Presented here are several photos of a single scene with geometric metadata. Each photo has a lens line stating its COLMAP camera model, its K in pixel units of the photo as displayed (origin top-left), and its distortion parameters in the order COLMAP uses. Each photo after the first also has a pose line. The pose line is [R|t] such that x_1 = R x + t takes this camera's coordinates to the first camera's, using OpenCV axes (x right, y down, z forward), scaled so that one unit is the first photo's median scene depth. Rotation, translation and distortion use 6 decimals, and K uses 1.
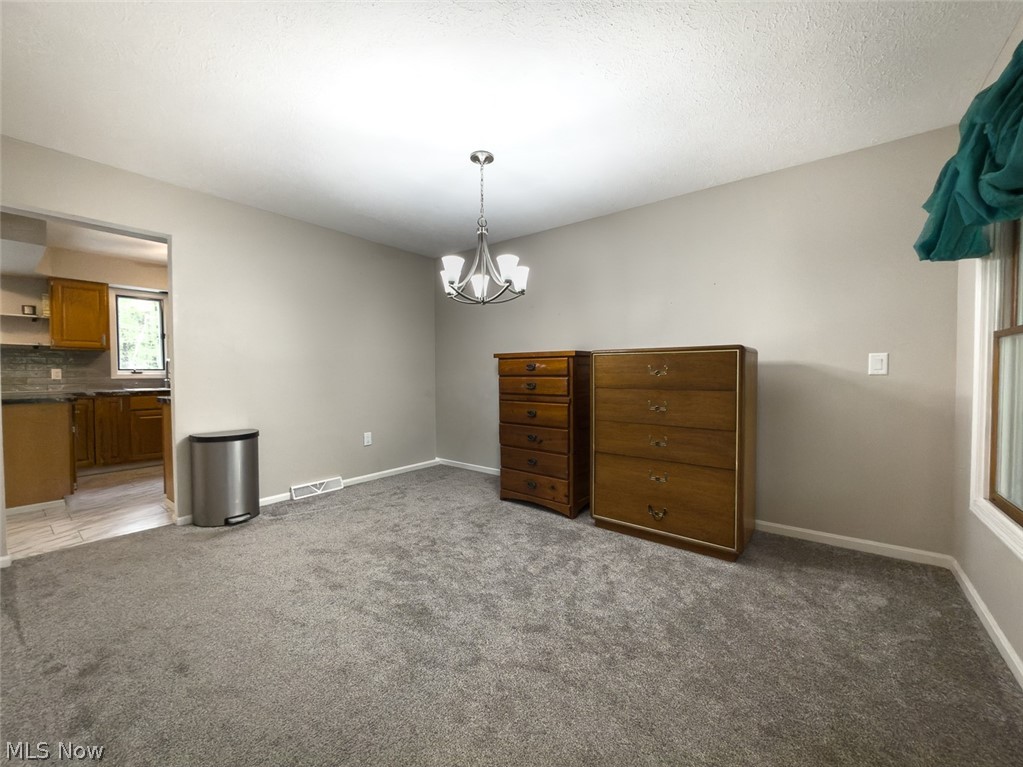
lens RADIAL K [[411.1, 0, 509.2], [0, 411.1, 385.0], [0, 0, 1]] dist [-0.010205, -0.000070]
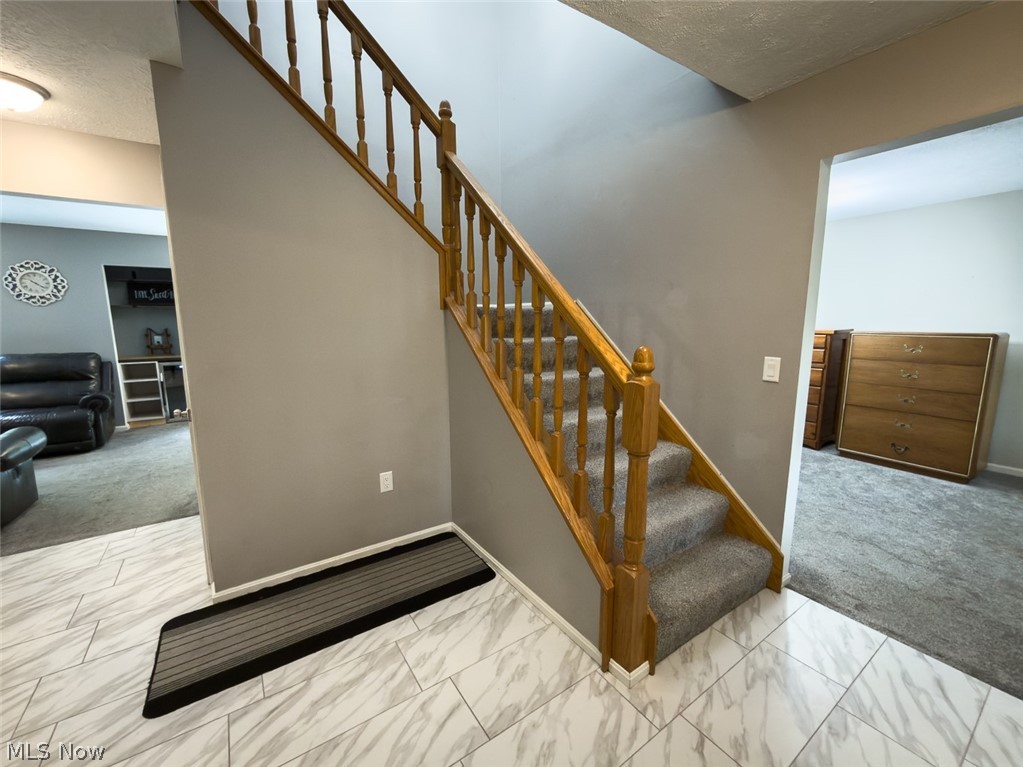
lens RADIAL K [[411.1, 0, 509.2], [0, 411.1, 385.0], [0, 0, 1]] dist [-0.010205, -0.000070]
pose [[0.945554, 0.046990, -0.322054, -0.471010], [-0.006007, 0.991874, 0.127086, -0.078488], [0.325409, -0.118232, 0.938153, -0.735919]]
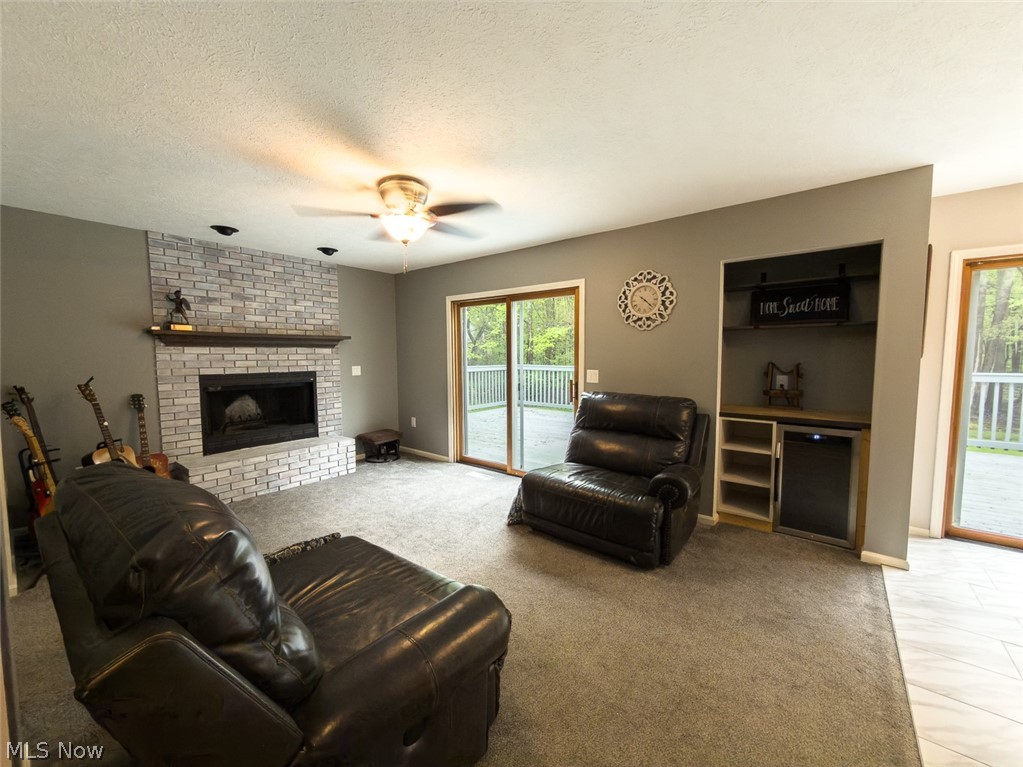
lens RADIAL K [[411.1, 0, 509.2], [0, 411.1, 385.0], [0, 0, 1]] dist [-0.010205, -0.000070]
pose [[-0.039699, 0.077457, -0.996205, -1.801545], [-0.025500, 0.996588, 0.078503, -0.103285], [0.998886, 0.028520, -0.037588, 0.006465]]
